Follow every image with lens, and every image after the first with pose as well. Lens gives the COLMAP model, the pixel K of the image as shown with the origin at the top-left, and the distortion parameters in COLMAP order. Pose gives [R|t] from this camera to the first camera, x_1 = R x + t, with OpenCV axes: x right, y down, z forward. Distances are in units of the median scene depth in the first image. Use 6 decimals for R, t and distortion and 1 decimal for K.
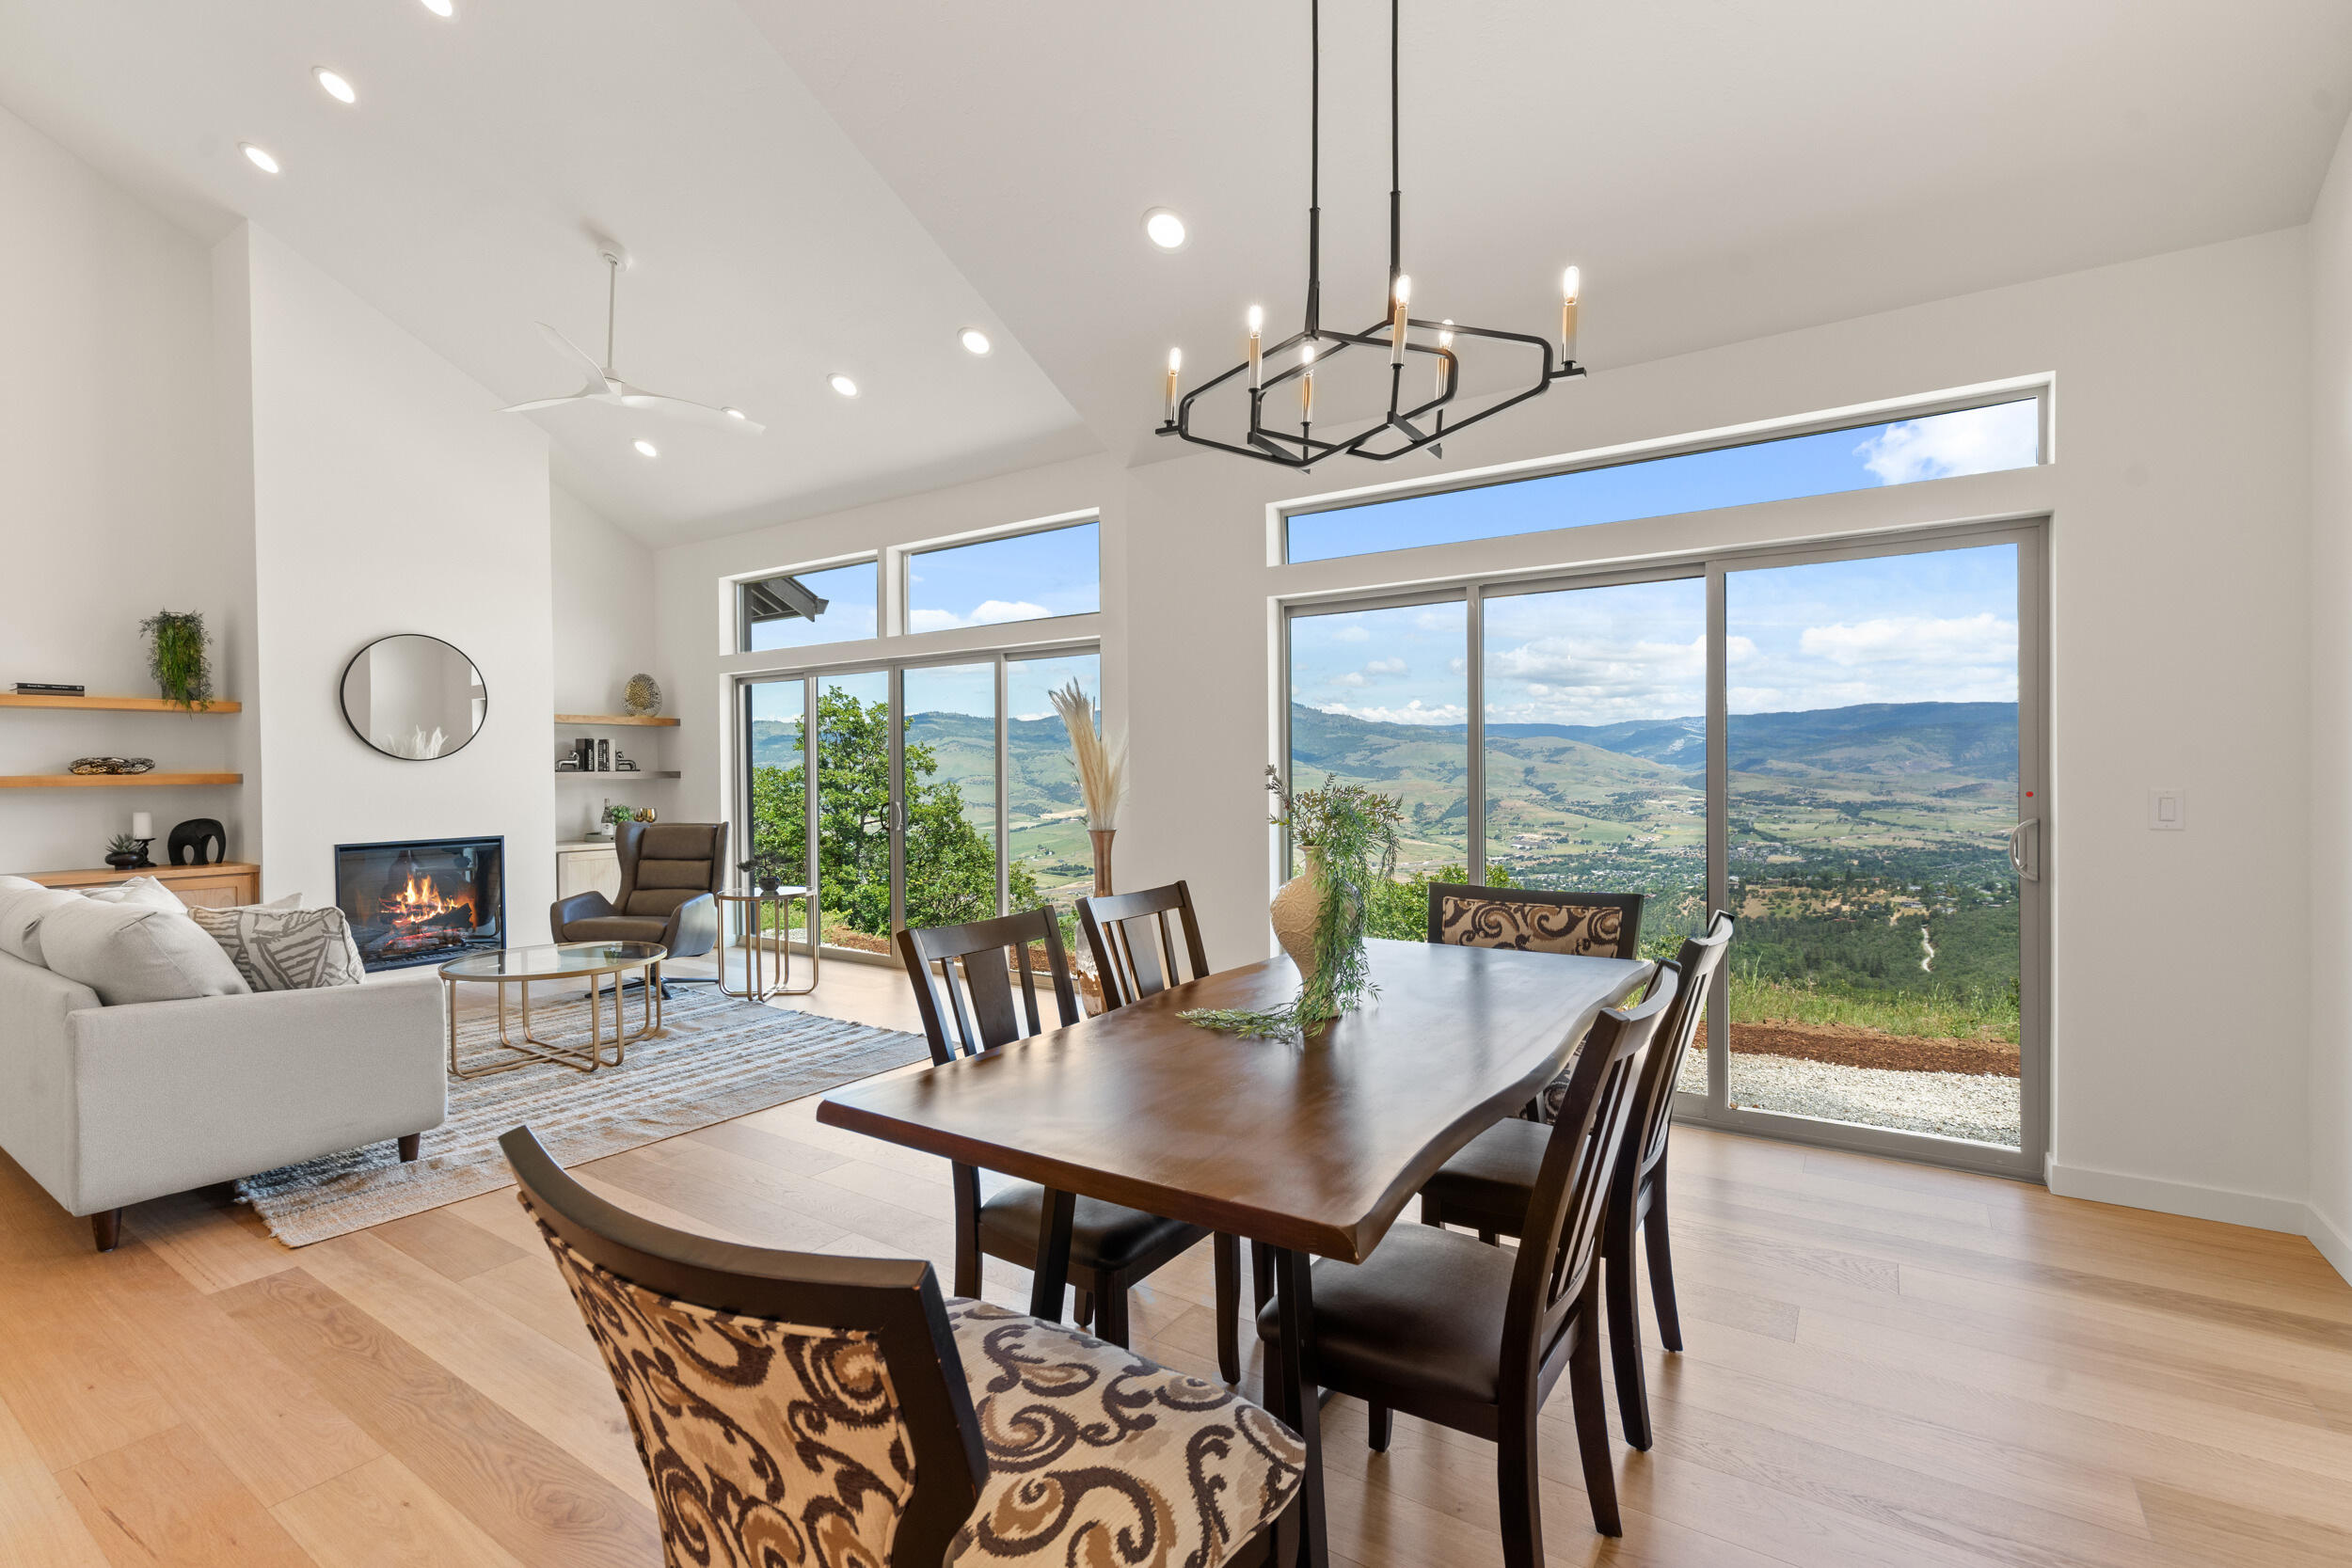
lens RADIAL K [[1060.3, 0, 1178.0], [0, 1060.3, 767.4], [0, 0, 1]] dist [-0.009194, 0.006796]
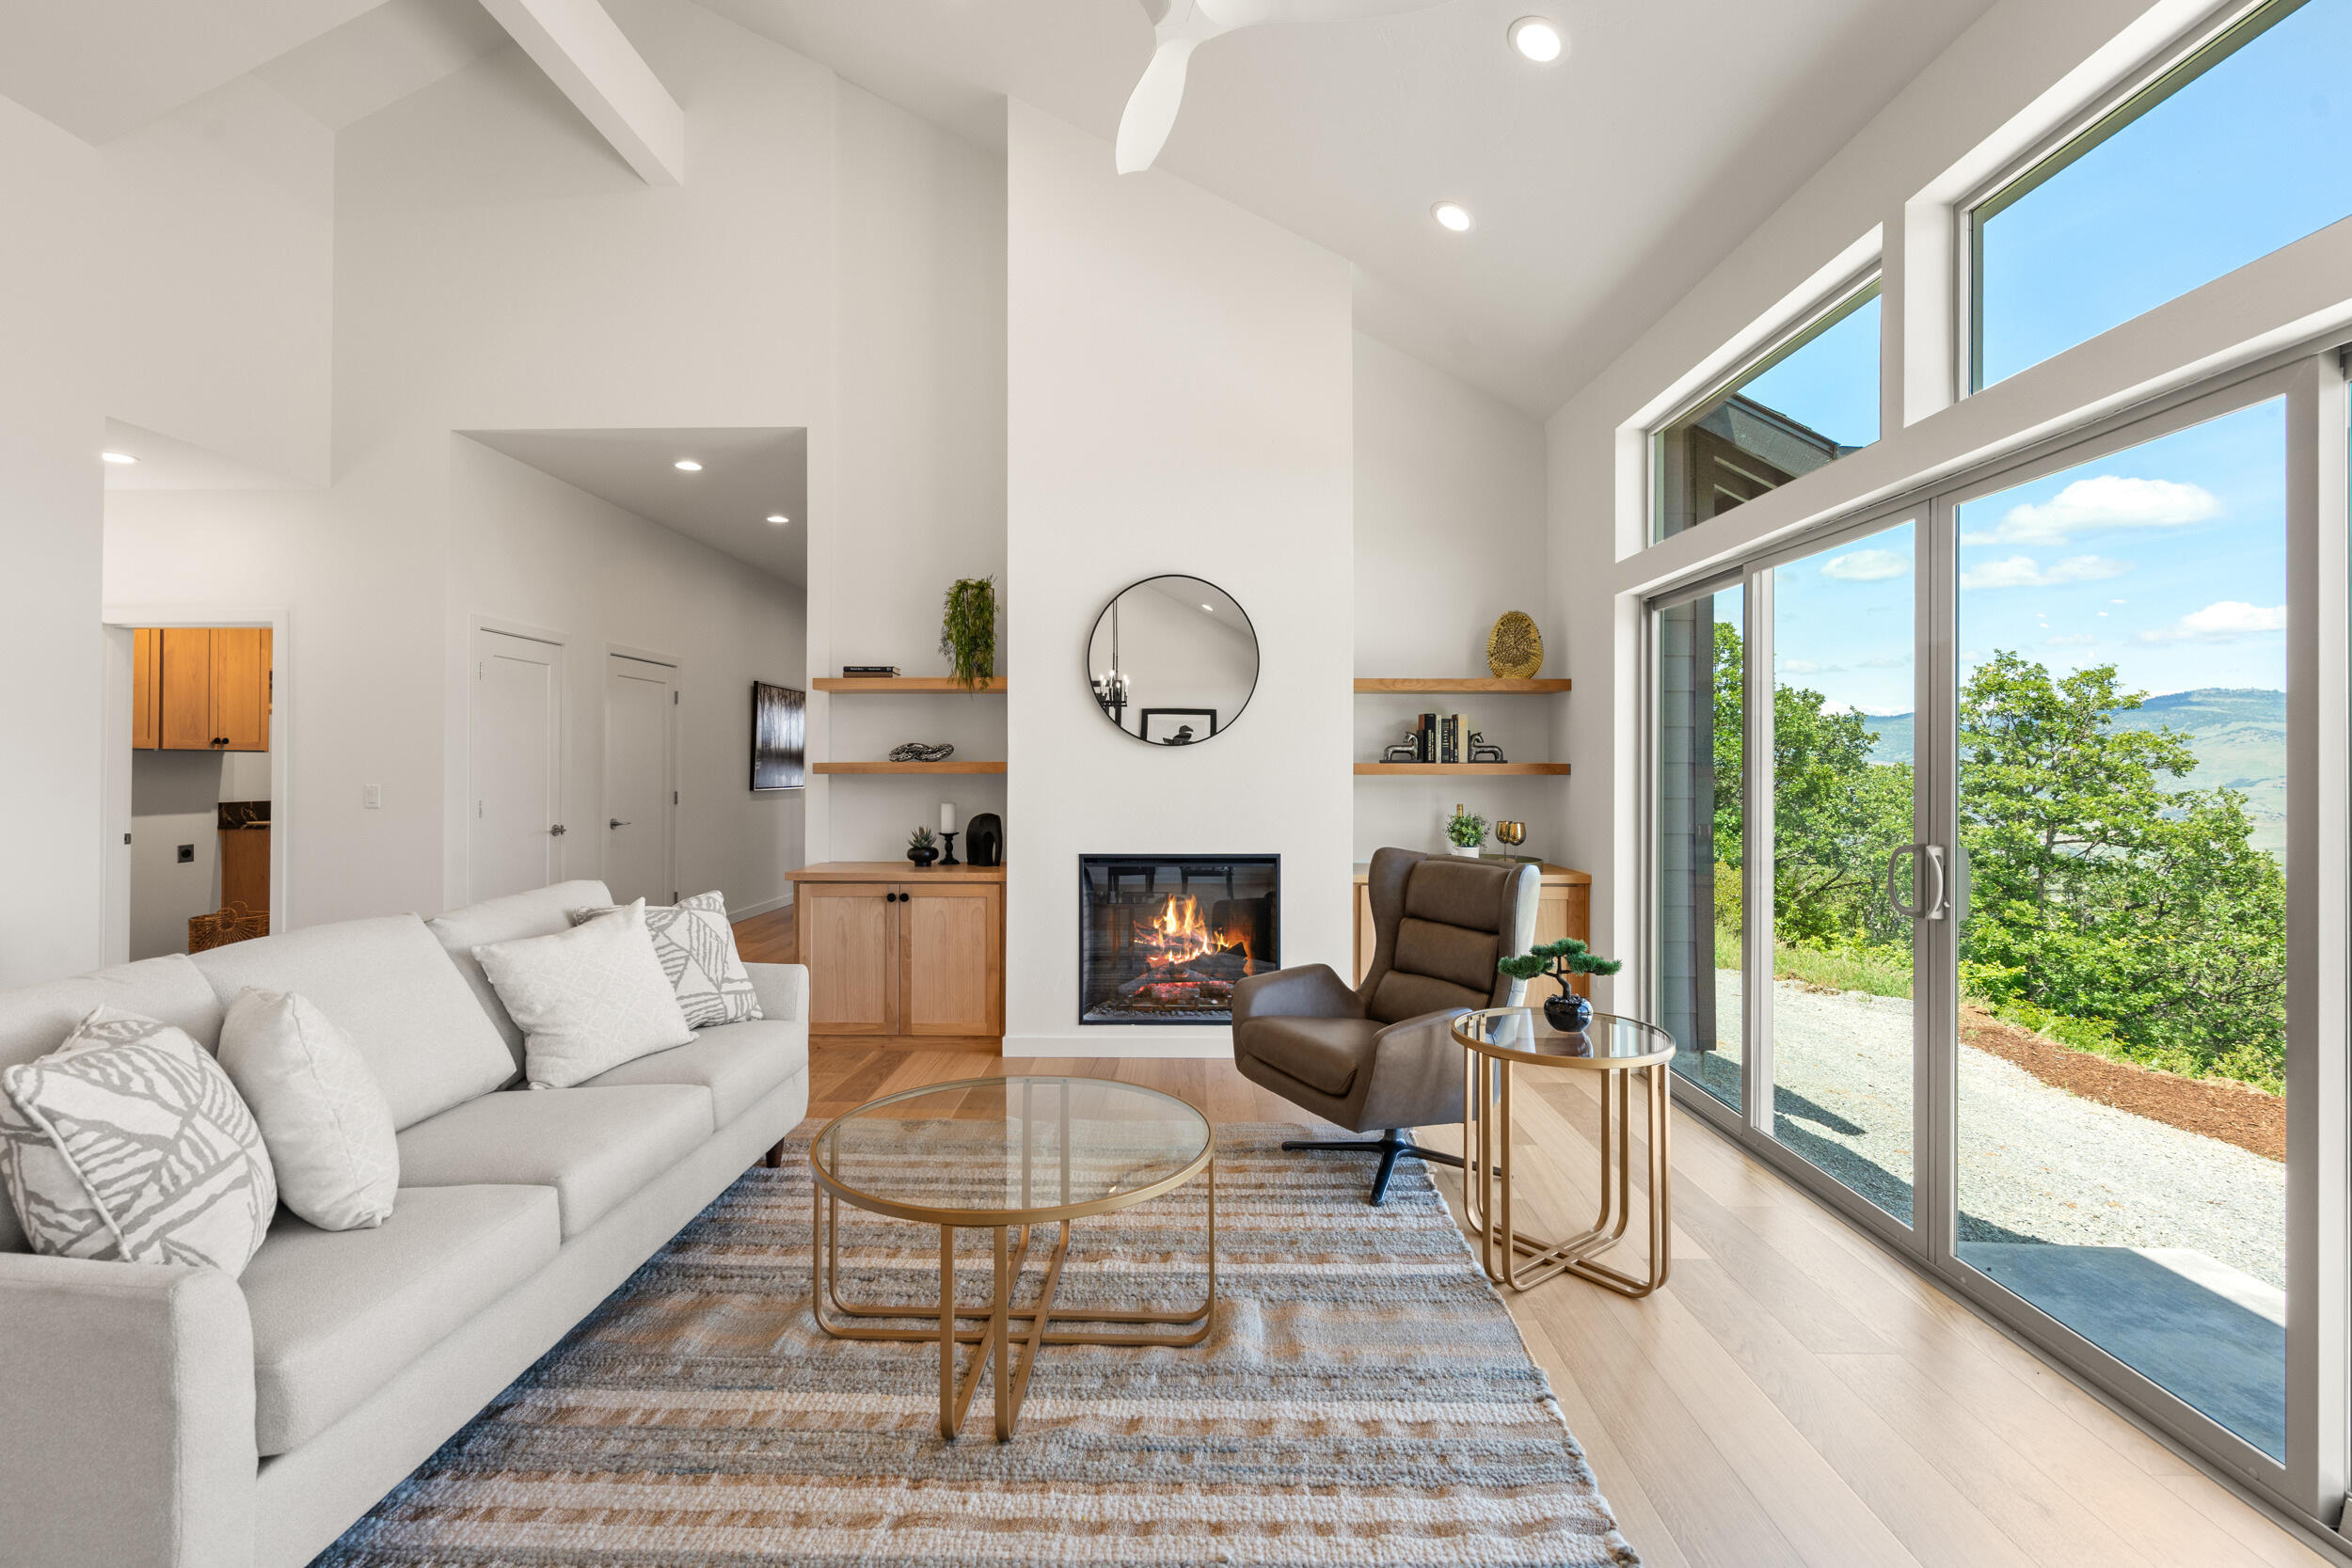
lens RADIAL K [[1060.3, 0, 1178.0], [0, 1060.3, 767.4], [0, 0, 1]] dist [-0.009194, 0.006796]
pose [[0.540090, 0.009039, -0.841559, -0.079825], [-0.005012, 0.999959, 0.007524, 0.002260], [0.841593, 0.000155, 0.540113, 0.501949]]
